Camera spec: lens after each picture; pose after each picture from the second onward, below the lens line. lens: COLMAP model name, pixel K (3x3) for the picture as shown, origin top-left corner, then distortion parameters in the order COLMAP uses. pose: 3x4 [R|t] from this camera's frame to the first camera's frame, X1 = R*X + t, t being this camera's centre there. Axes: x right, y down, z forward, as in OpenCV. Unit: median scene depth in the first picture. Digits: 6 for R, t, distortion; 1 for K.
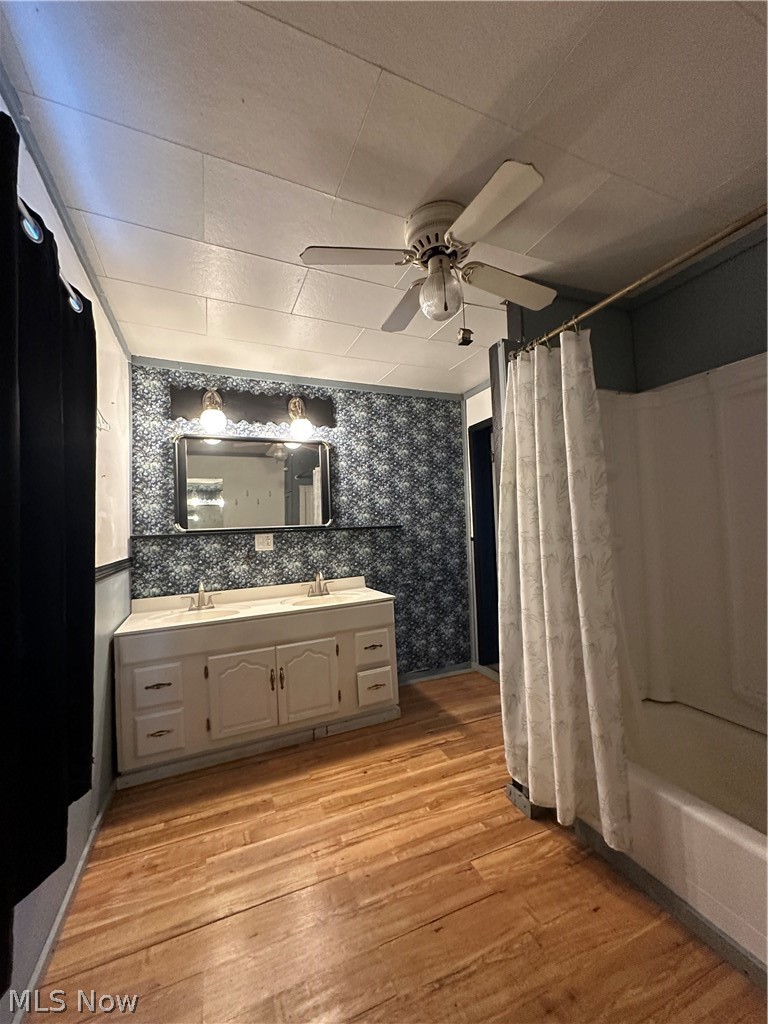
lens RADIAL K [[407.4, 0, 384.0], [0, 407.4, 512.0], [0, 0, 1]] dist [0.000556, 0.000165]
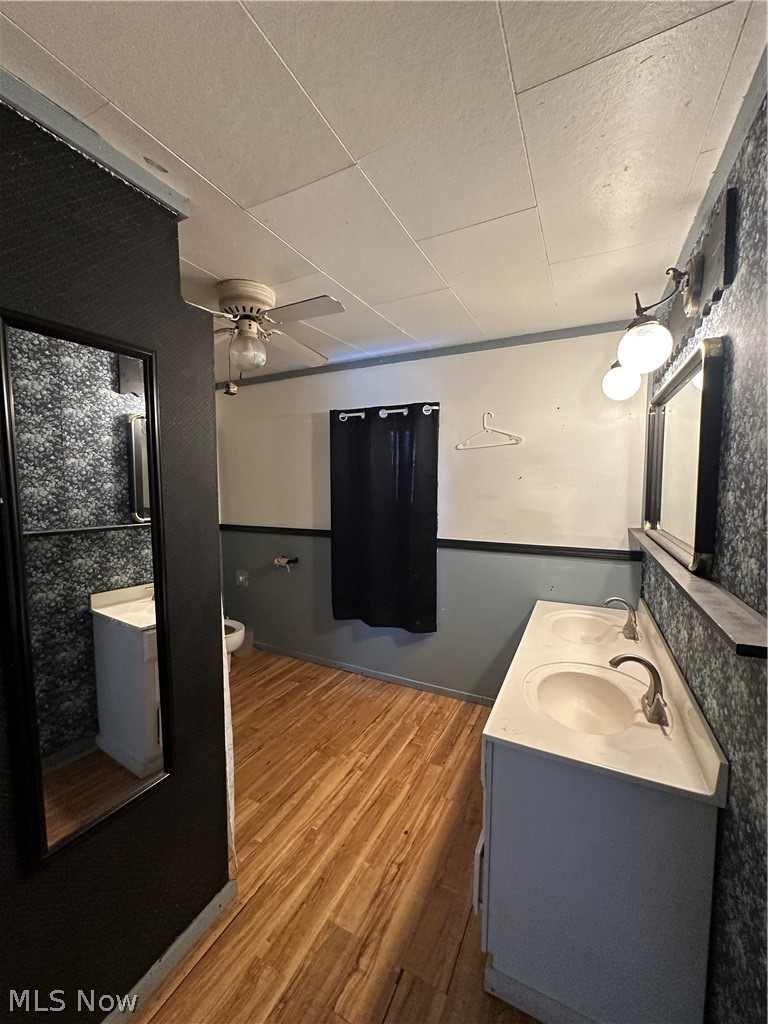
lens RADIAL K [[407.4, 0, 384.0], [0, 407.4, 512.0], [0, 0, 1]] dist [0.000556, 0.000165]
pose [[-0.763957, 0.087467, -0.639312, 0.528260], [0.053536, 0.995946, 0.072287, -0.103398], [0.643043, 0.020998, -0.765542, 1.785667]]
